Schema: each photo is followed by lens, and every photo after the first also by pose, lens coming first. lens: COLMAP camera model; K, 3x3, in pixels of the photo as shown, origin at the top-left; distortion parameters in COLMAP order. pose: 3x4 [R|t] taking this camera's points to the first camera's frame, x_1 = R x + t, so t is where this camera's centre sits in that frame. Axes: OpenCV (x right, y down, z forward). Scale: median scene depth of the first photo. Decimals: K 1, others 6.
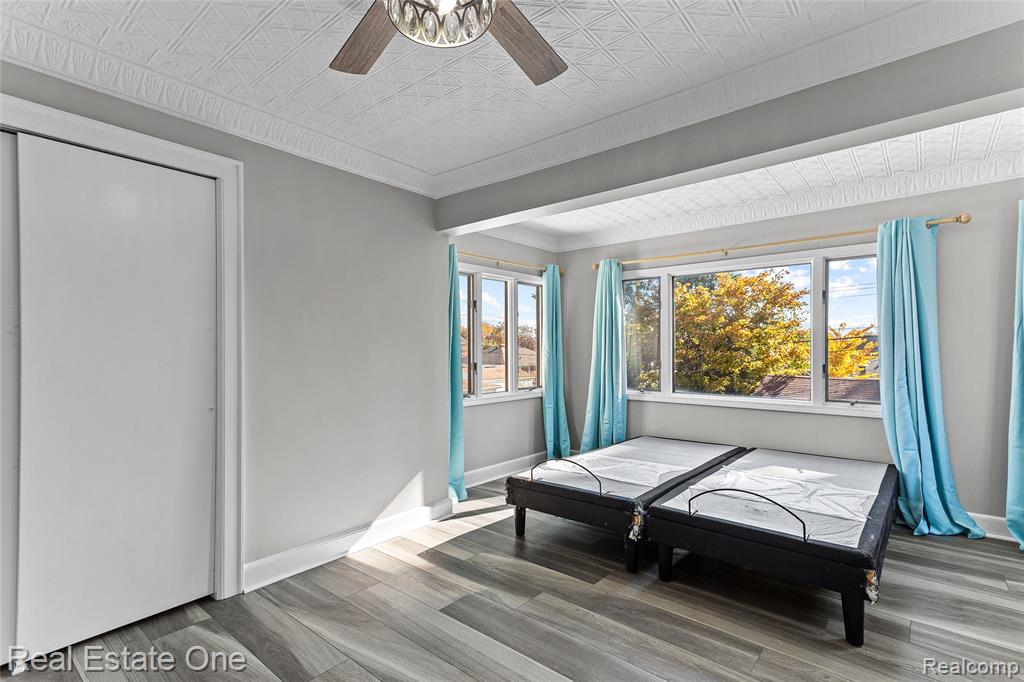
lens RADIAL K [[485.1, 0, 510.3], [0, 485.1, 346.8], [0, 0, 1]] dist [0.025485, 0.000748]
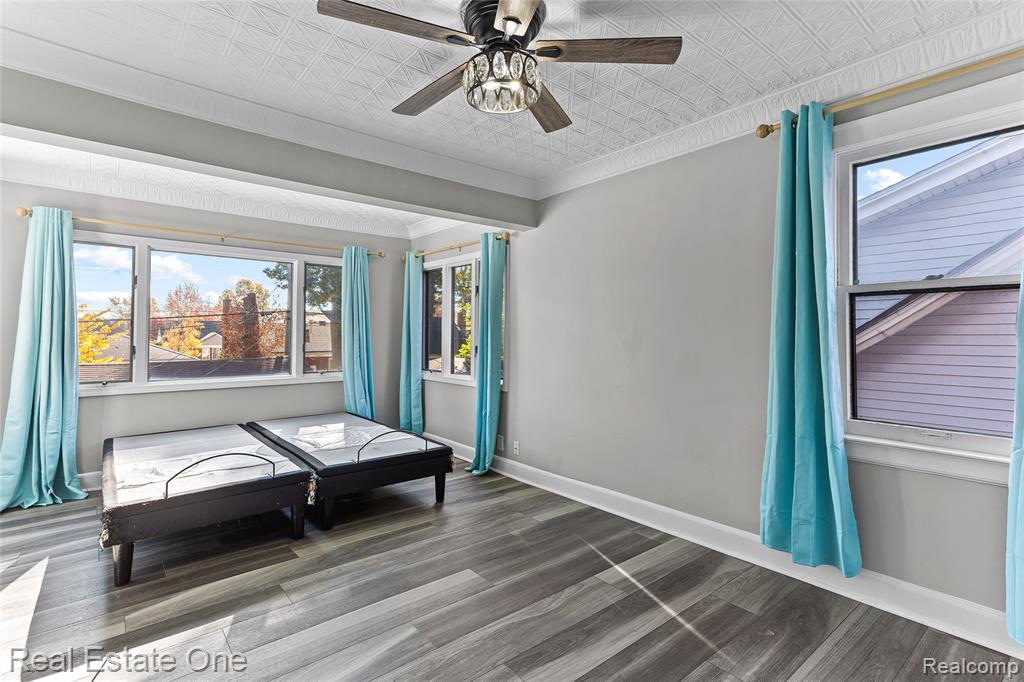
lens RADIAL K [[485.1, 0, 507.2], [0, 485.1, 323.6], [0, 0, 1]] dist [0.025485, 0.000748]
pose [[0.183079, 0.023759, 0.982811, -0.763096], [-0.009575, 0.999704, -0.022384, 0.006408], [-0.983051, -0.005313, 0.183253, 0.361655]]
